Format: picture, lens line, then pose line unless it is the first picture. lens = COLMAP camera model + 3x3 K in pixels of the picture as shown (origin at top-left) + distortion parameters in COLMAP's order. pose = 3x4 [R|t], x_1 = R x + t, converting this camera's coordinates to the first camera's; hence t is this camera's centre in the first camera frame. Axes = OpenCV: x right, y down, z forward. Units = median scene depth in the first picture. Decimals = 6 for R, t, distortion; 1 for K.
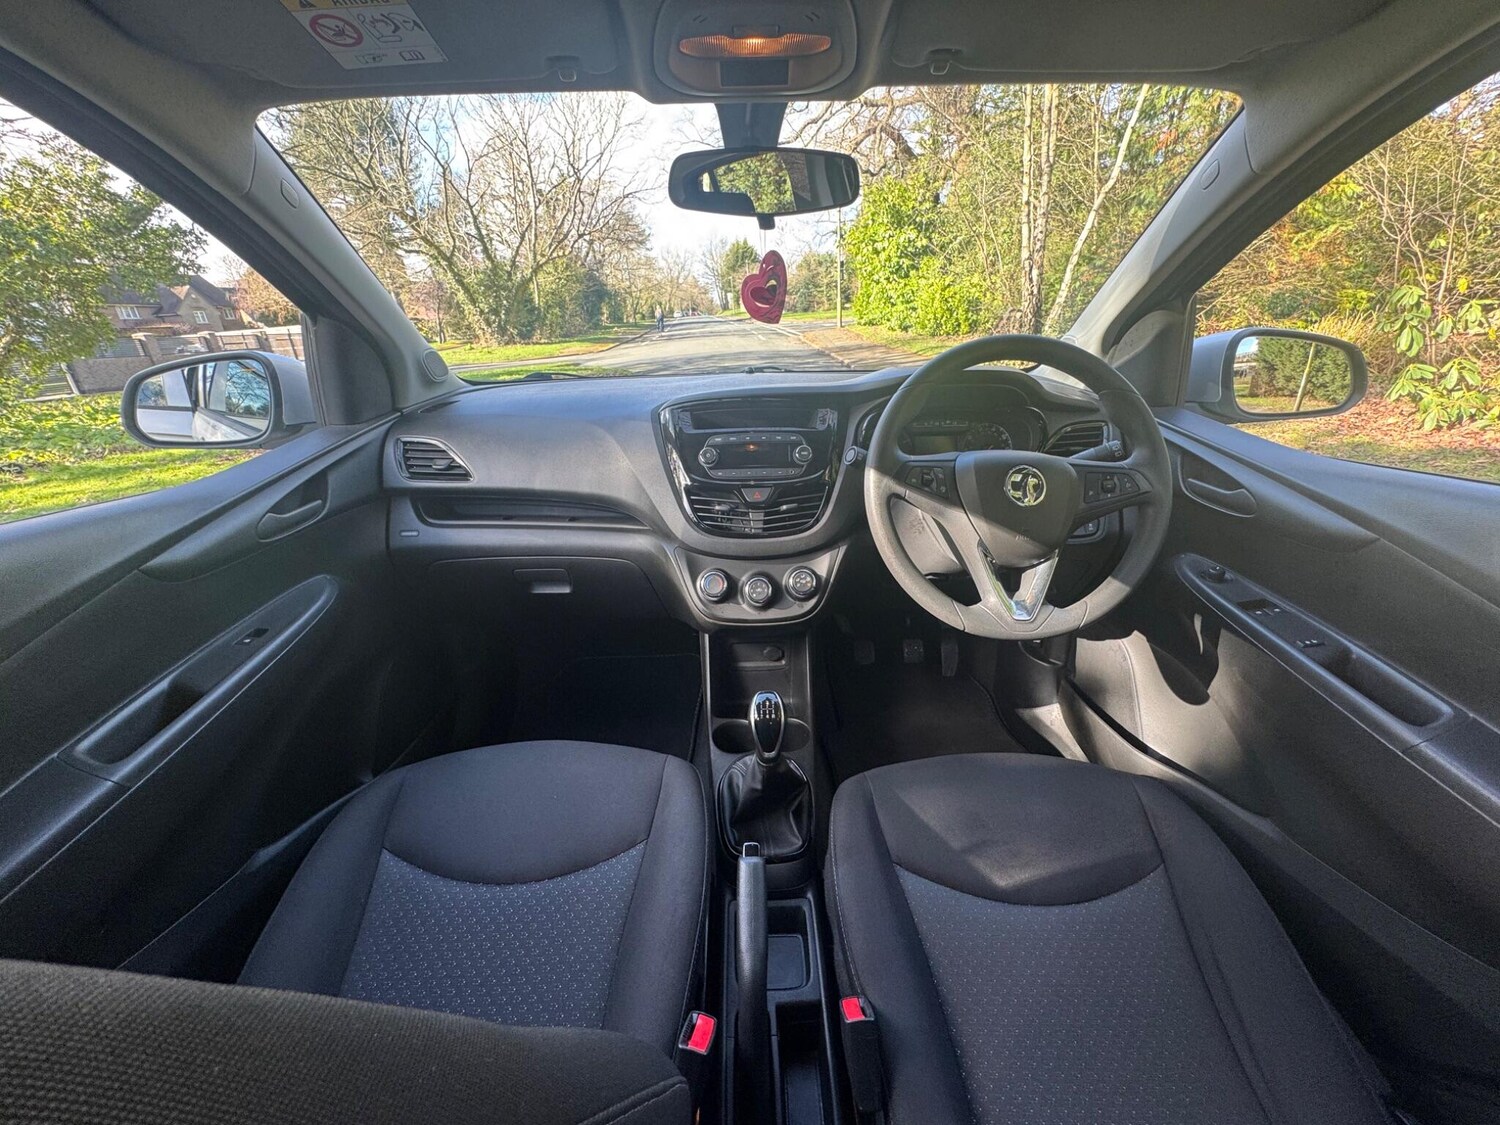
lens RADIAL K [[596.5, 0, 750.0], [0, 596.5, 562.5], [0, 0, 1]] dist [-0.011916, 0.000044]
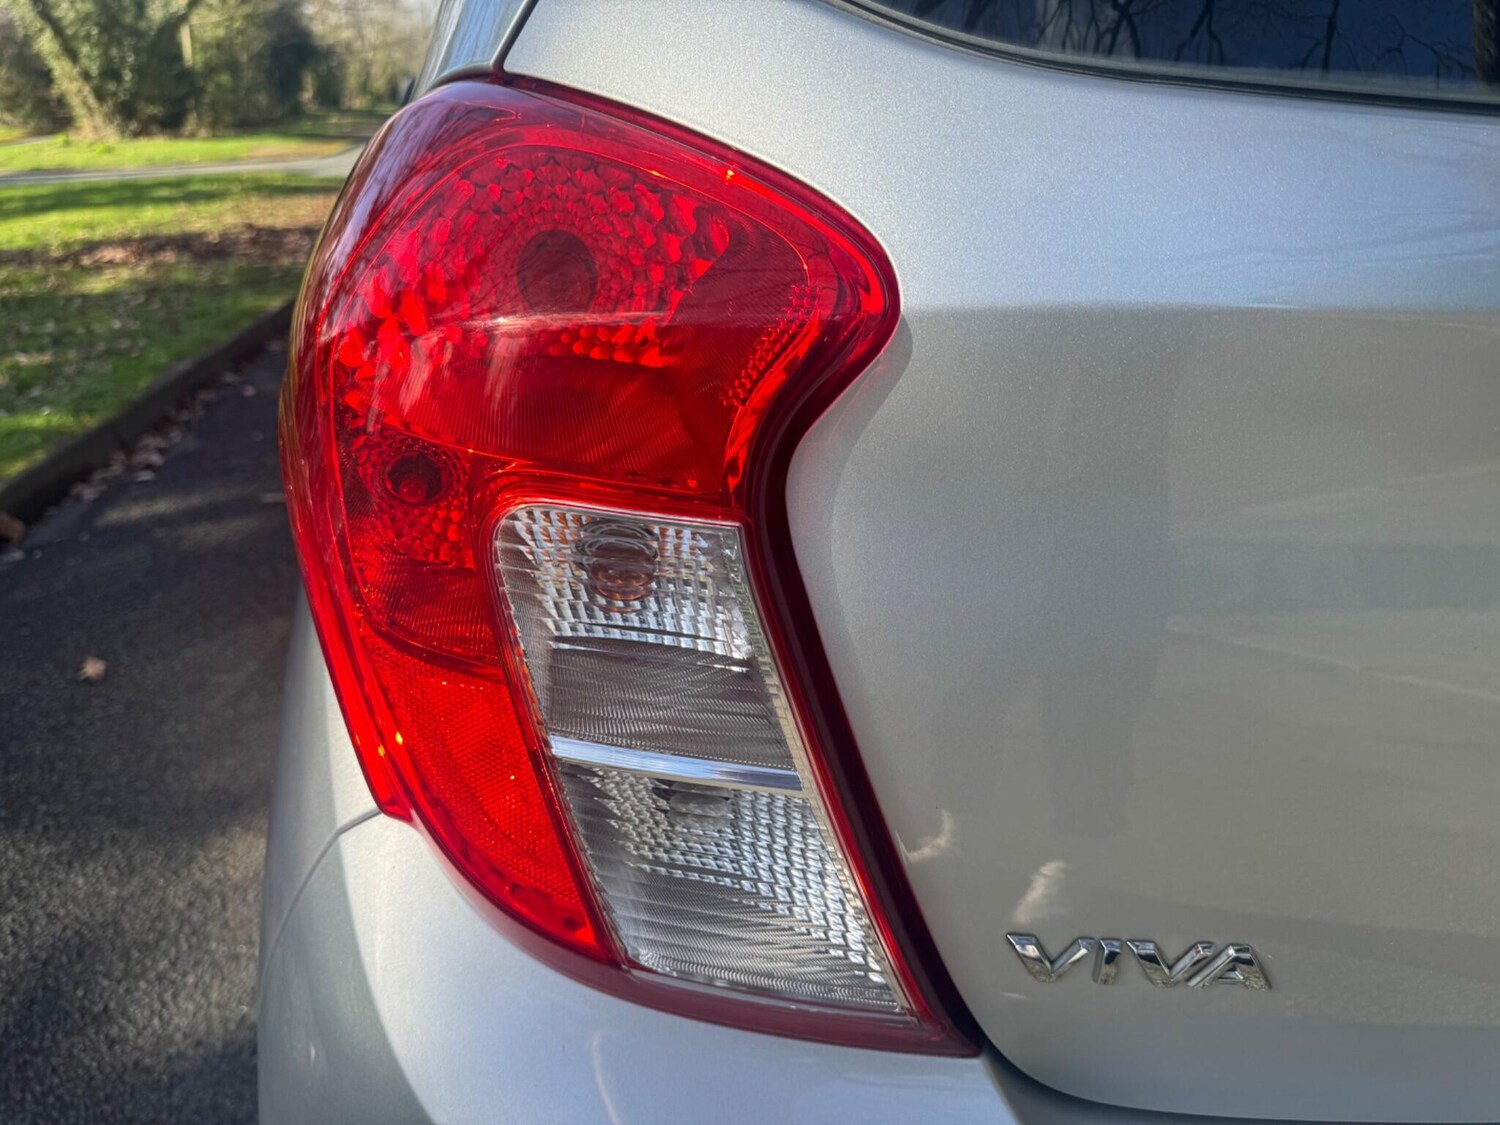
lens RADIAL K [[1080.6, 0, 747.7], [0, 1080.6, 544.5], [0, 0, 1]] dist [0.006166, -0.006831]
pose [[0.988940, -0.023412, 0.146455, -0.020146], [0.024746, 0.999667, -0.007293, 0.024651], [-0.146235, 0.010837, 0.989190, -0.048433]]
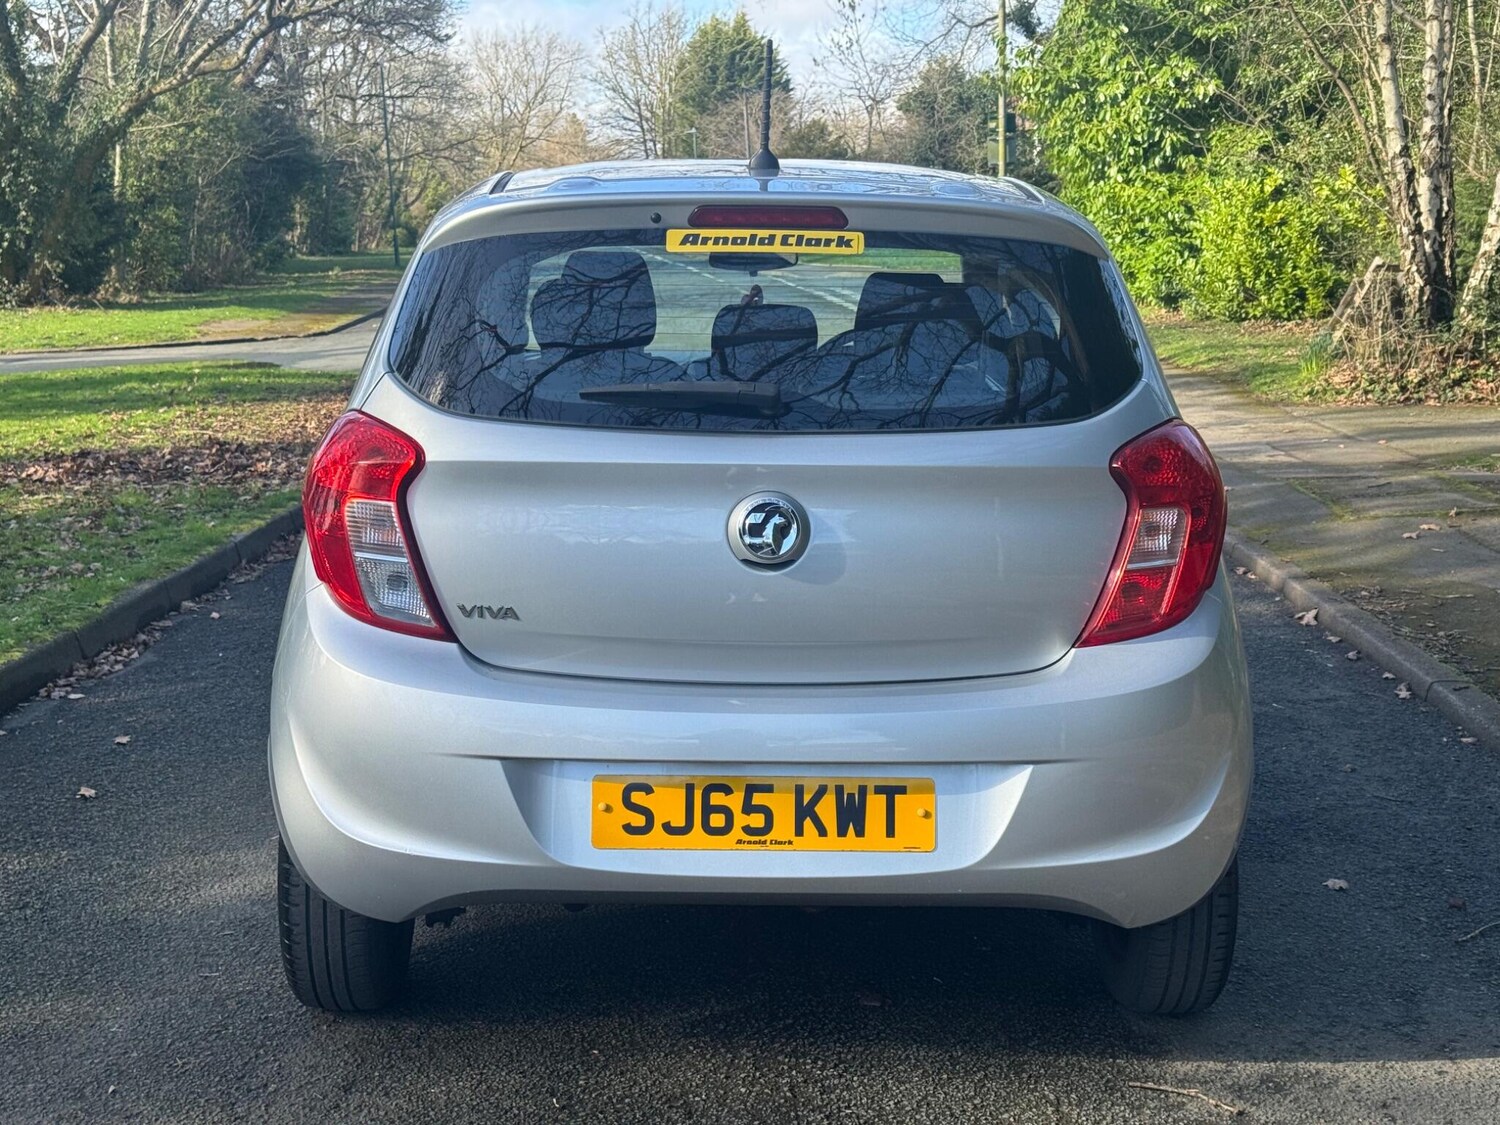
lens RADIAL K [[2056.2, 0, 750.0], [0, 2056.2, 562.5], [0, 0, 1]] dist [0.083623, -0.043789]
pose [[0.999543, 0.029816, 0.005040, -0.000237], [-0.027778, 0.971201, -0.236635, 0.052636], [-0.011950, 0.236387, 0.971586, -0.141890]]
